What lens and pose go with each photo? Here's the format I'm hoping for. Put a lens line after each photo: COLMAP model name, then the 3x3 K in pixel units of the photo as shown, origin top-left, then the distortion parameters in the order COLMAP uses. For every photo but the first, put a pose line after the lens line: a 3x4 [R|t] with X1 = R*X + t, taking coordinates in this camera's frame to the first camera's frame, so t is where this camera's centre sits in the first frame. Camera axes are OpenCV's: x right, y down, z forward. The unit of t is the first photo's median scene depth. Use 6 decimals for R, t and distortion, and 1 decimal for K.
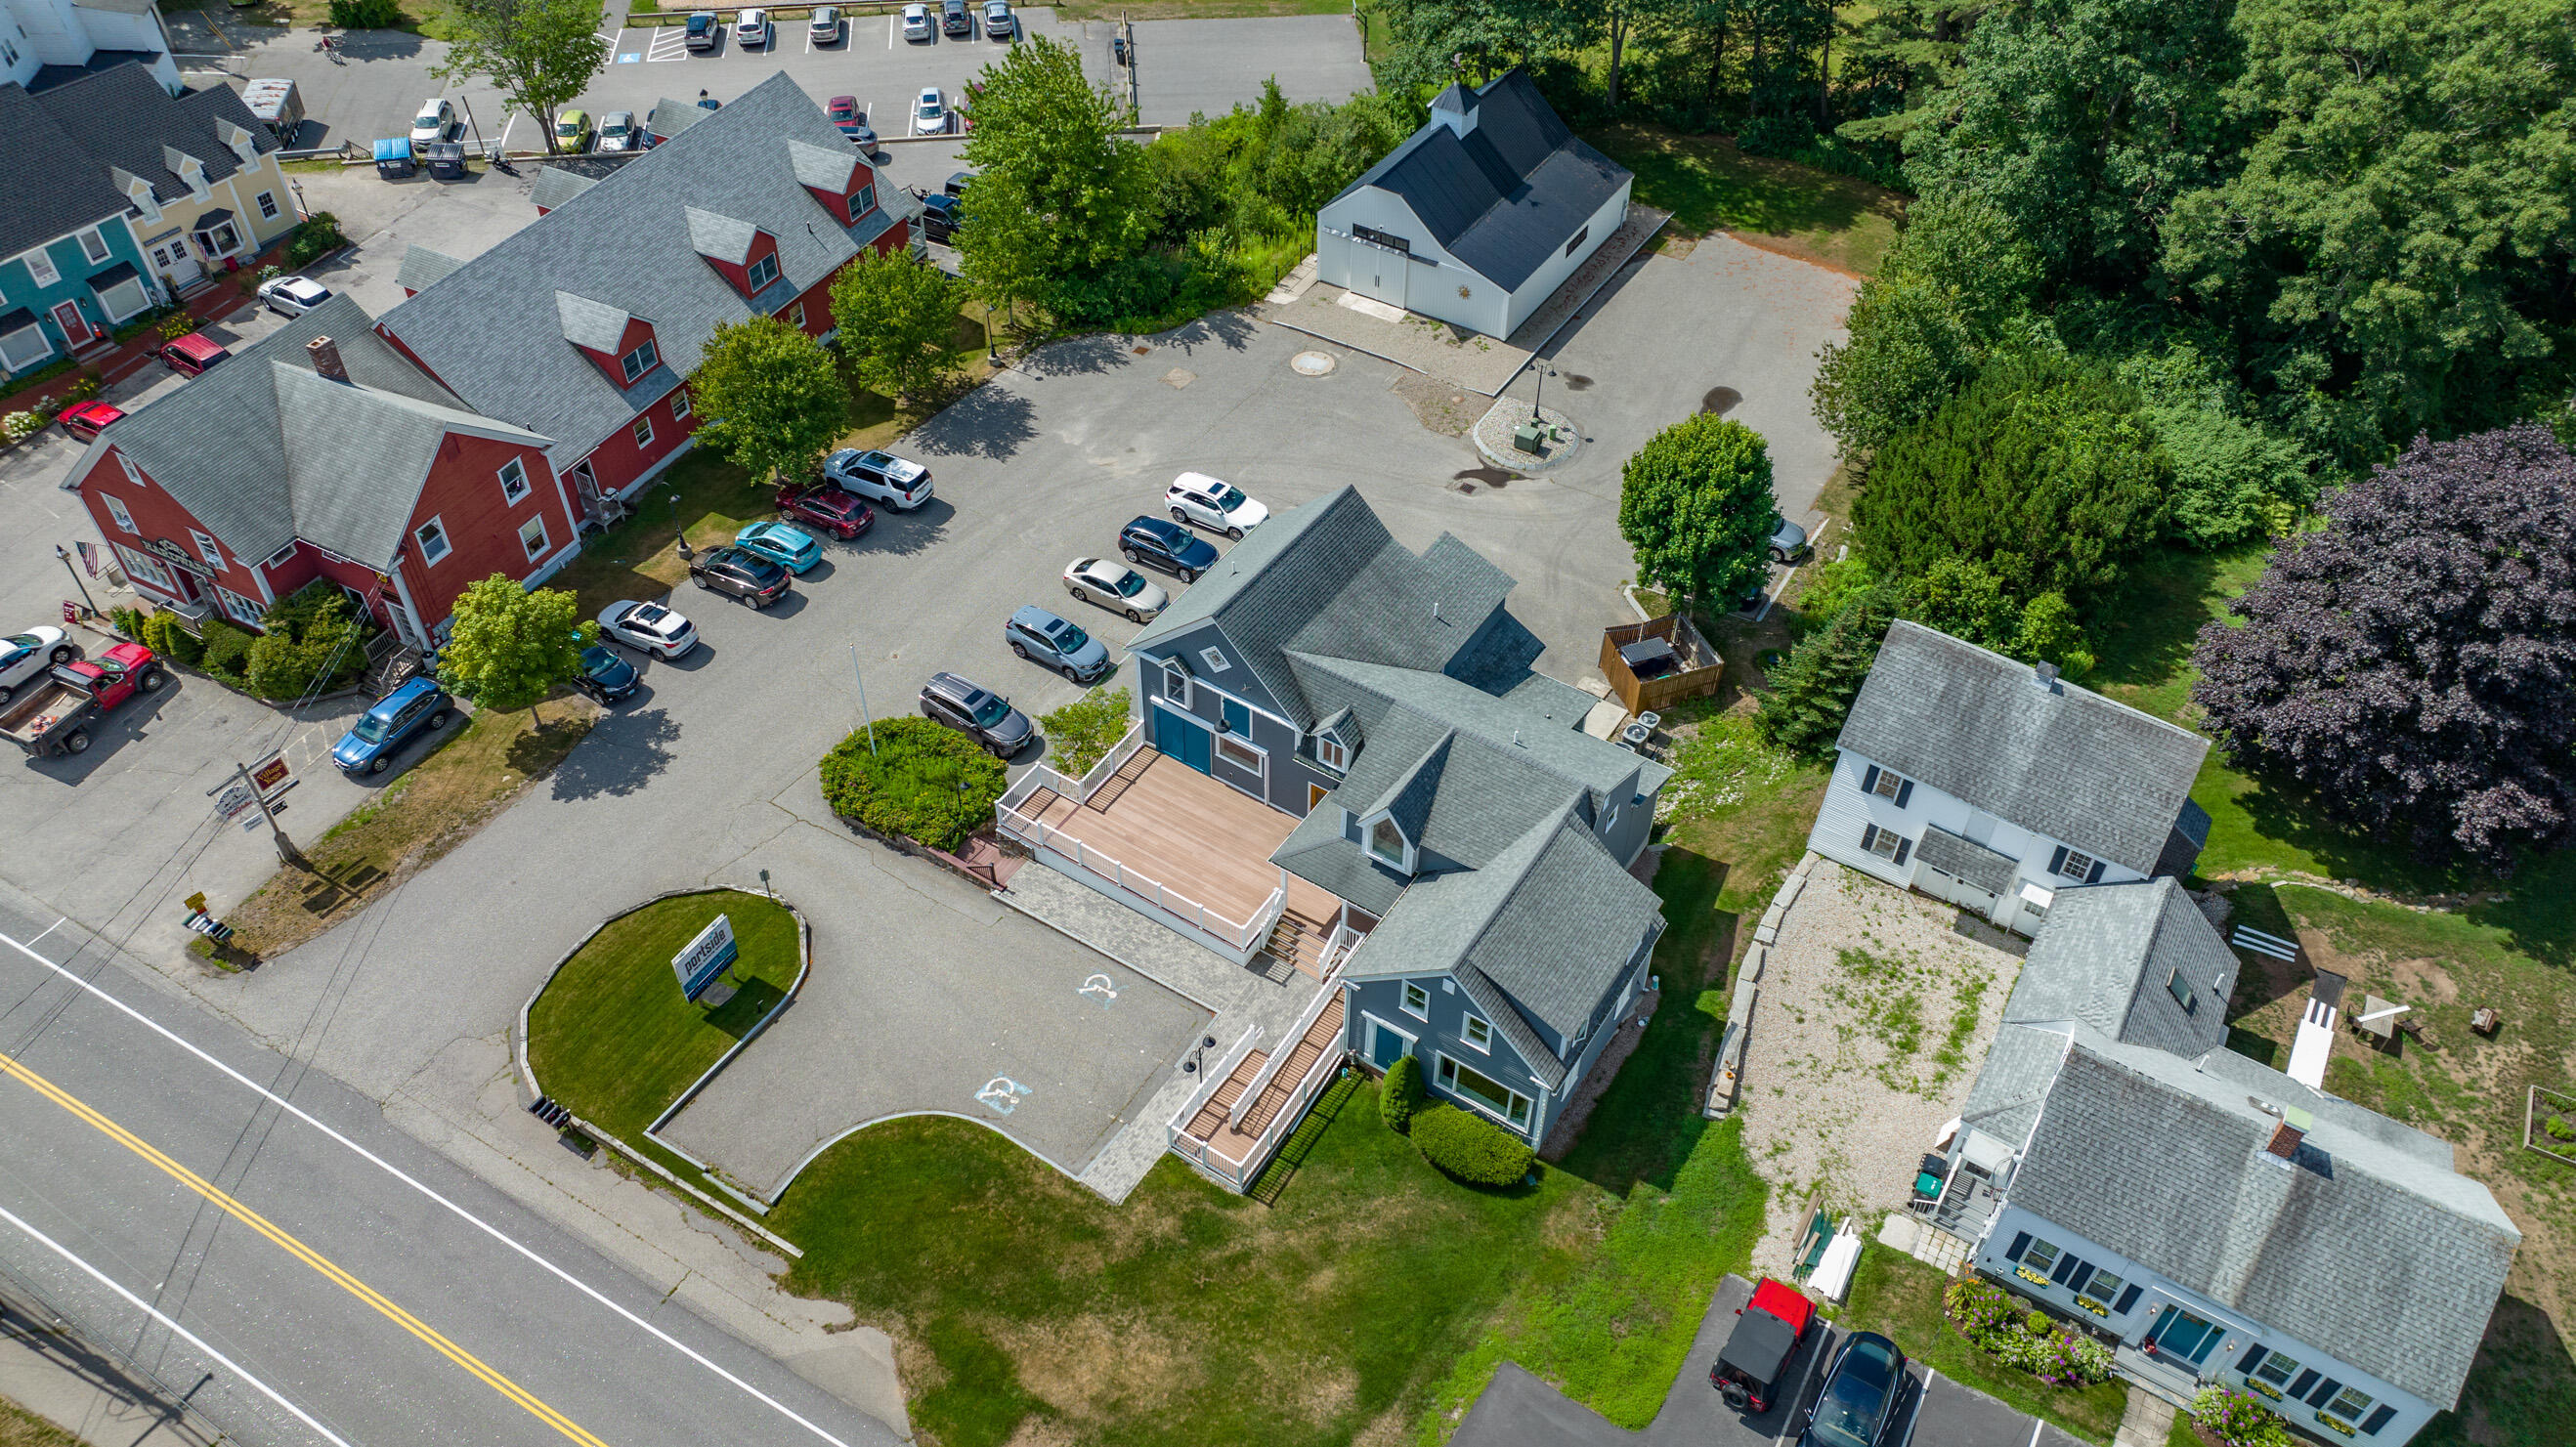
lens RADIAL K [[1867.7, 0, 1279.8], [0, 1867.7, 723.5], [0, 0, 1]] dist [-0.022375, 0.011256]
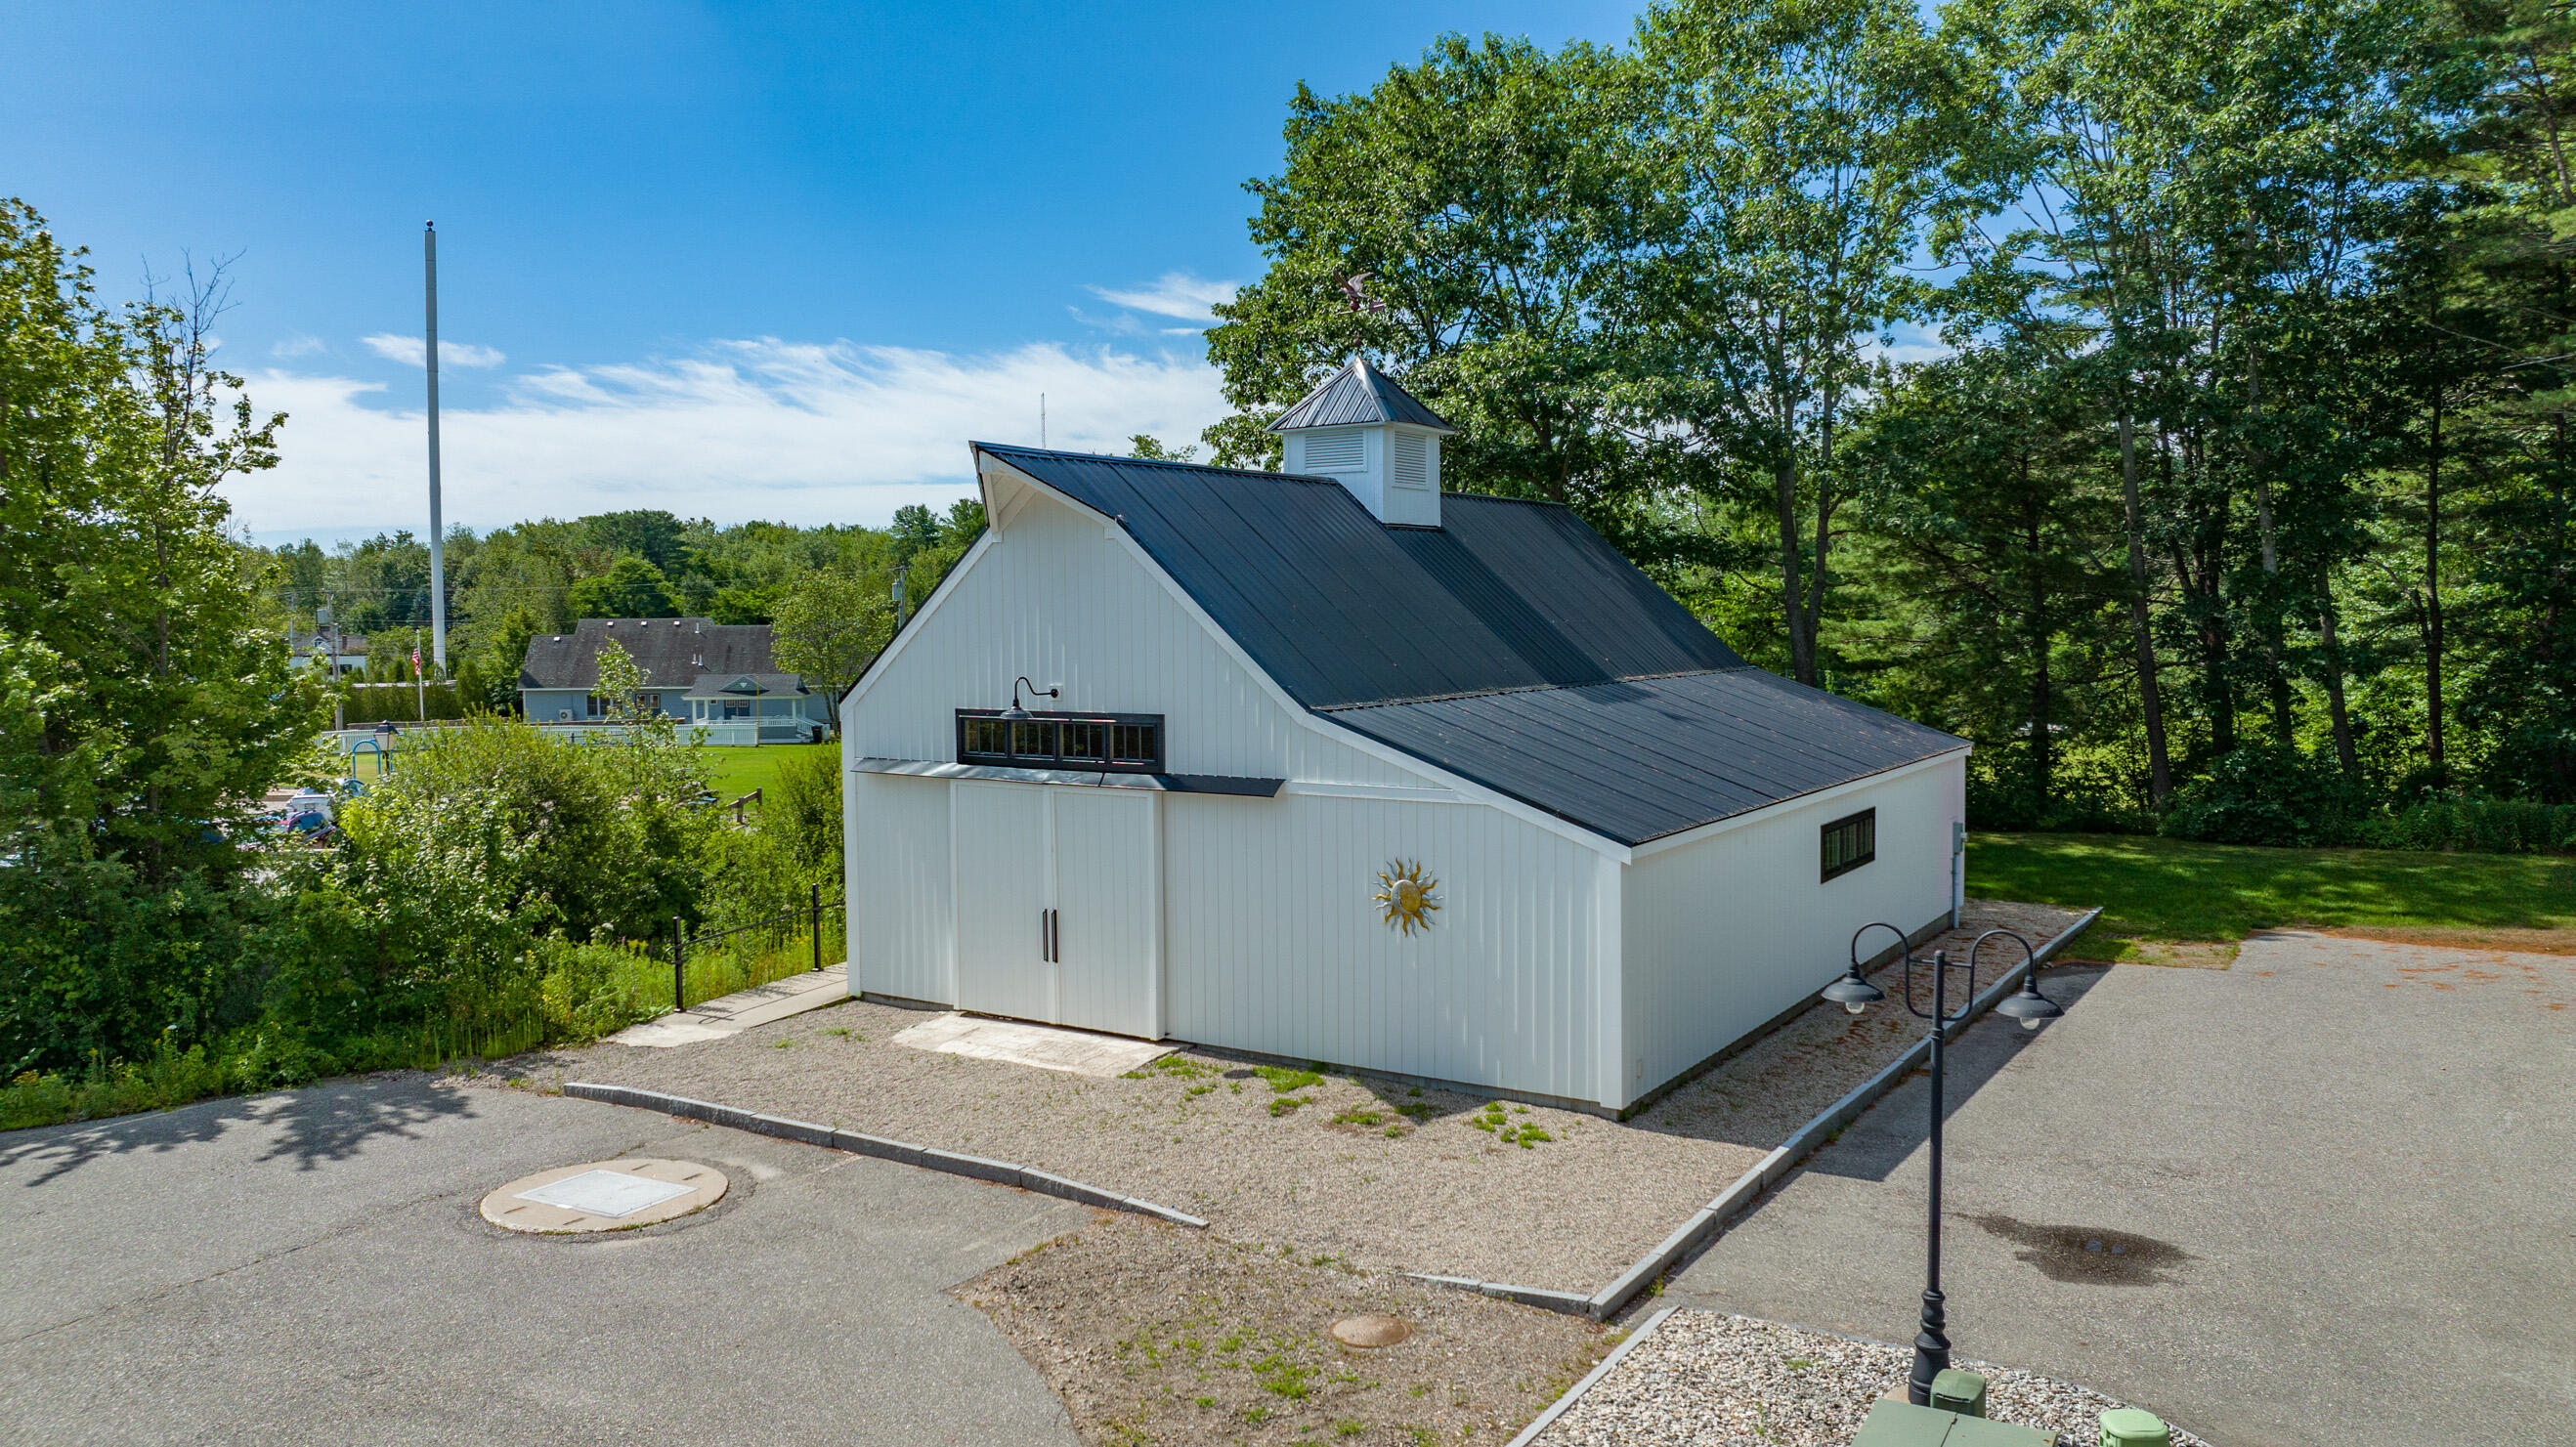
lens RADIAL K [[1867.7, 0, 1290.1], [0, 1867.7, 723.4], [0, 0, 1]] dist [-0.022375, 0.011256]
pose [[0.999857, -0.010876, -0.012911, 0.123237], [0.000046, 0.766552, -0.642182, -0.153103], [0.016882, 0.642090, 0.766444, 1.155402]]
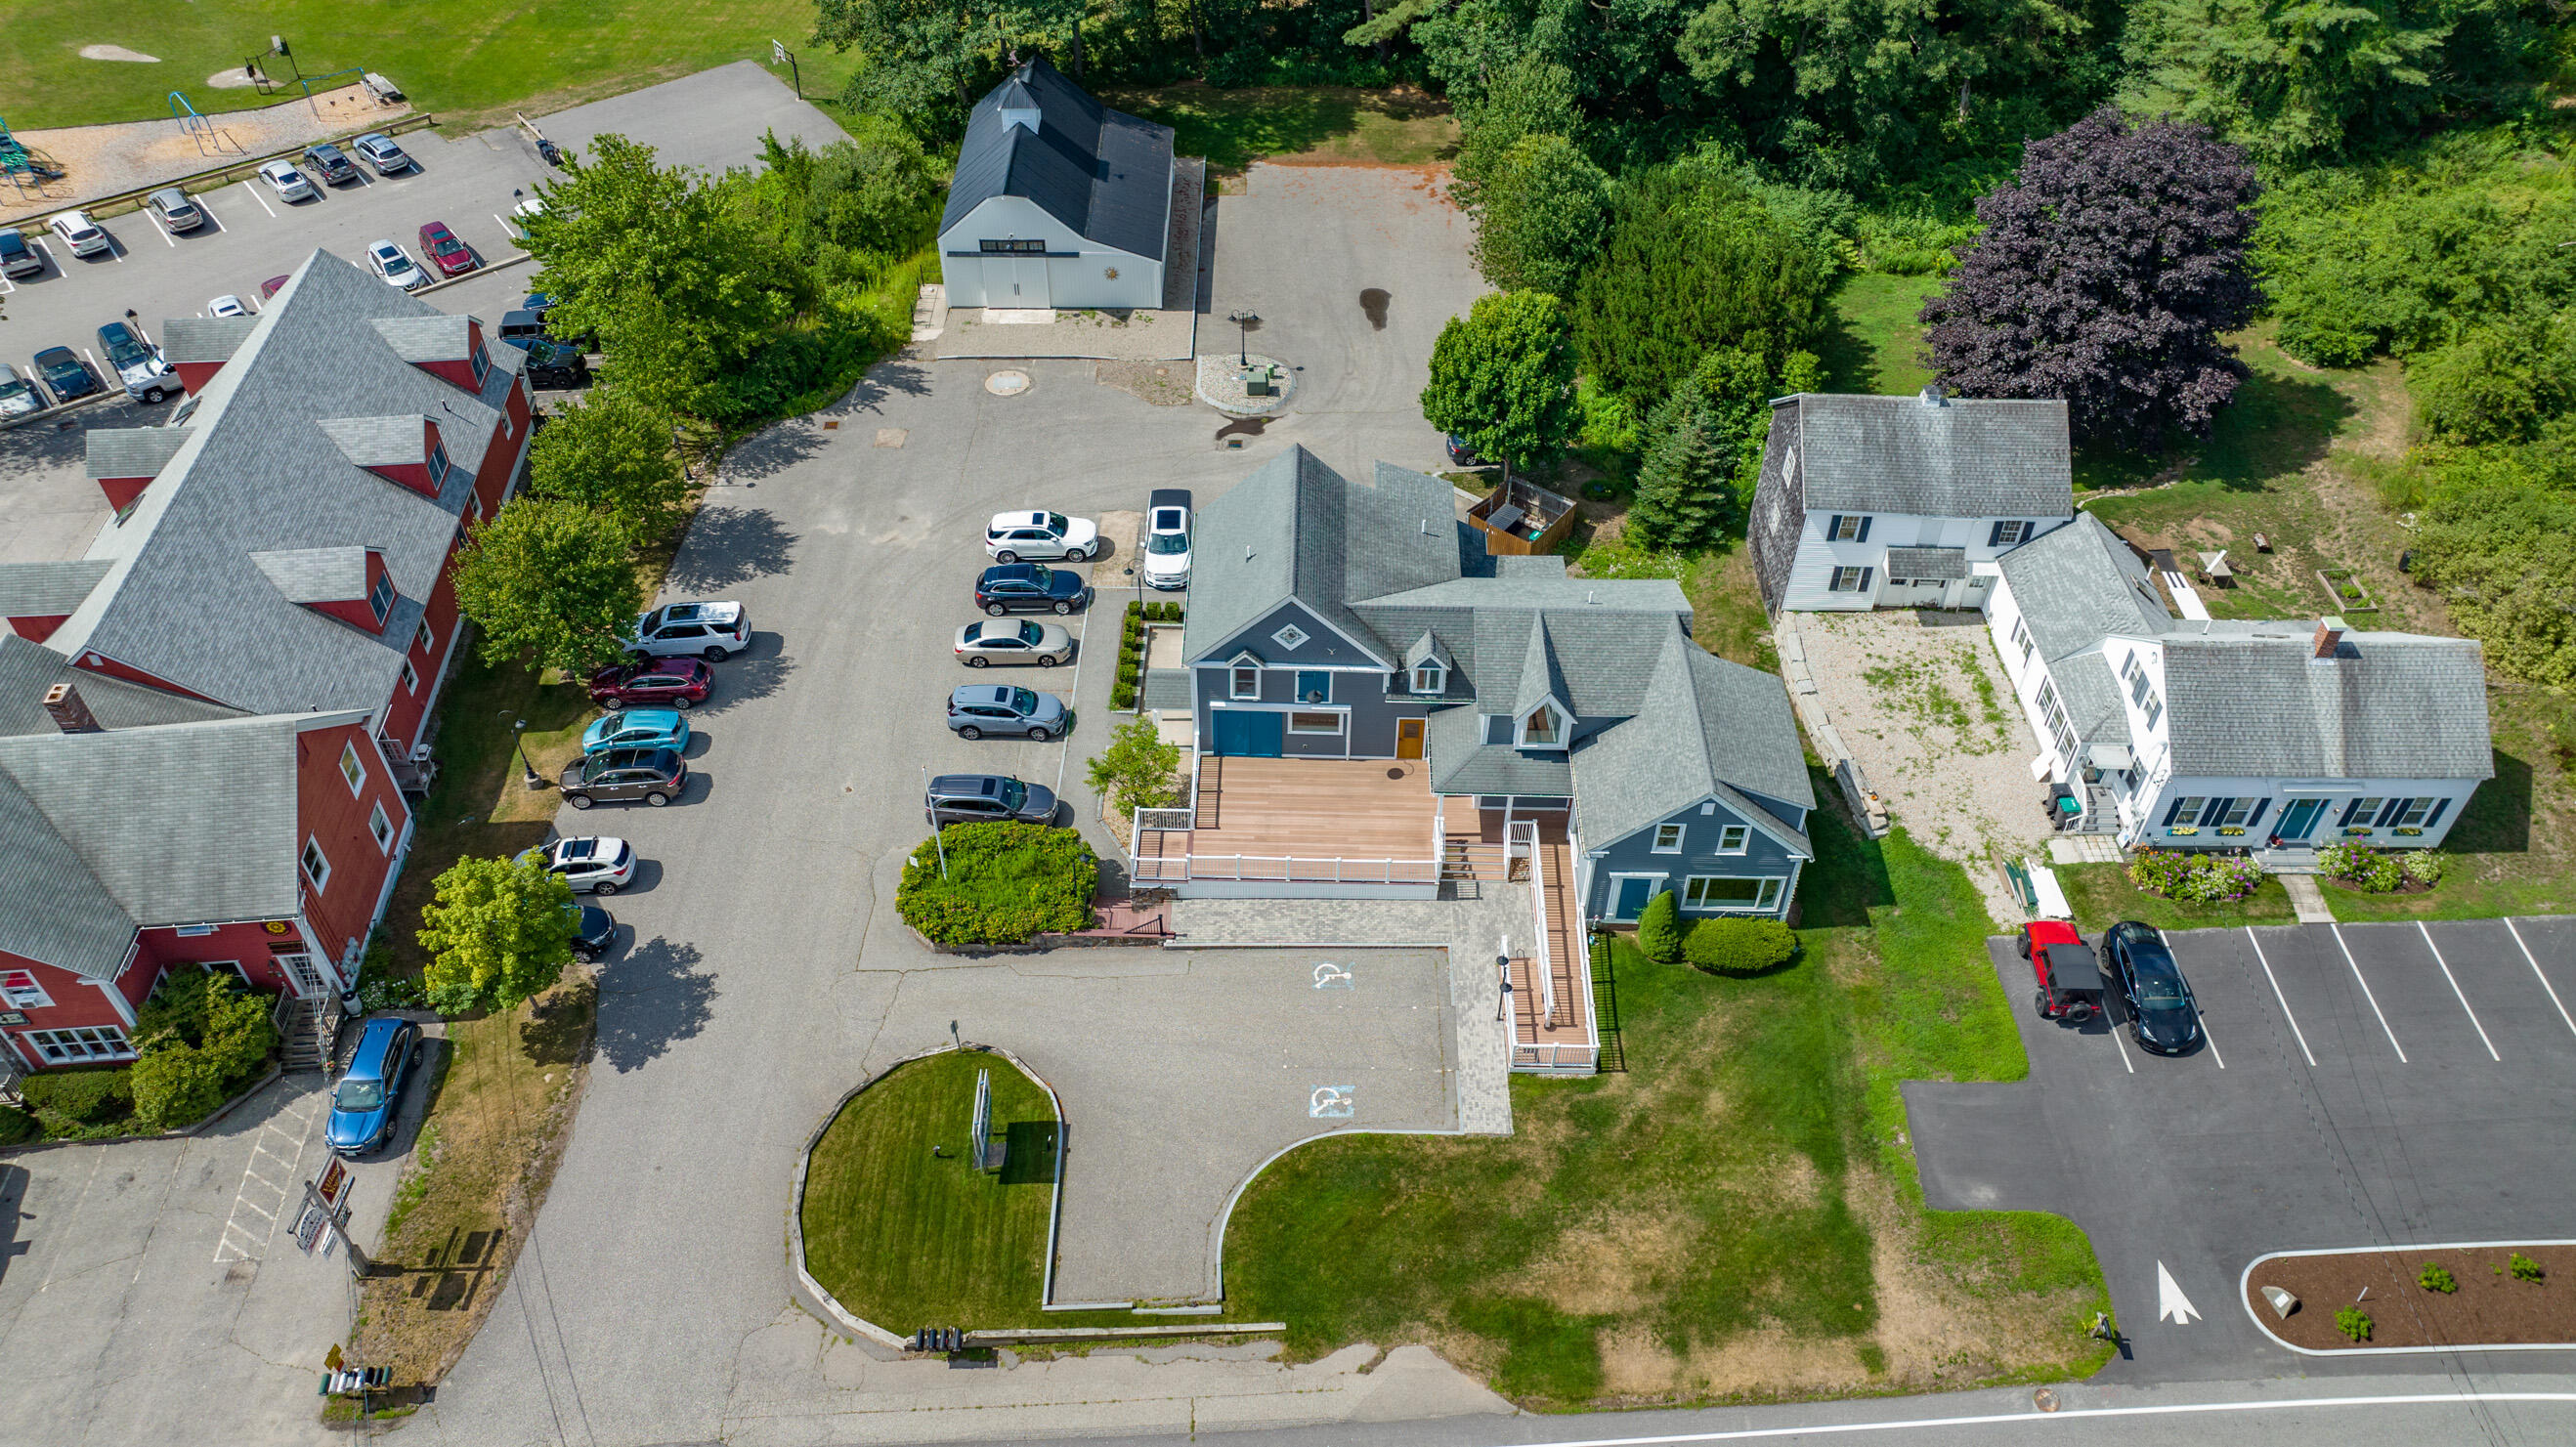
lens RADIAL K [[1874.4, 0, 1294.6], [0, 1874.4, 722.8], [0, 0, 1]] dist [-0.019451, 0.003716]
pose [[0.840526, -0.368281, 0.397348, -0.439129], [0.368054, 0.926354, 0.080029, -0.069453], [-0.397558, 0.078979, 0.914172, 0.065988]]
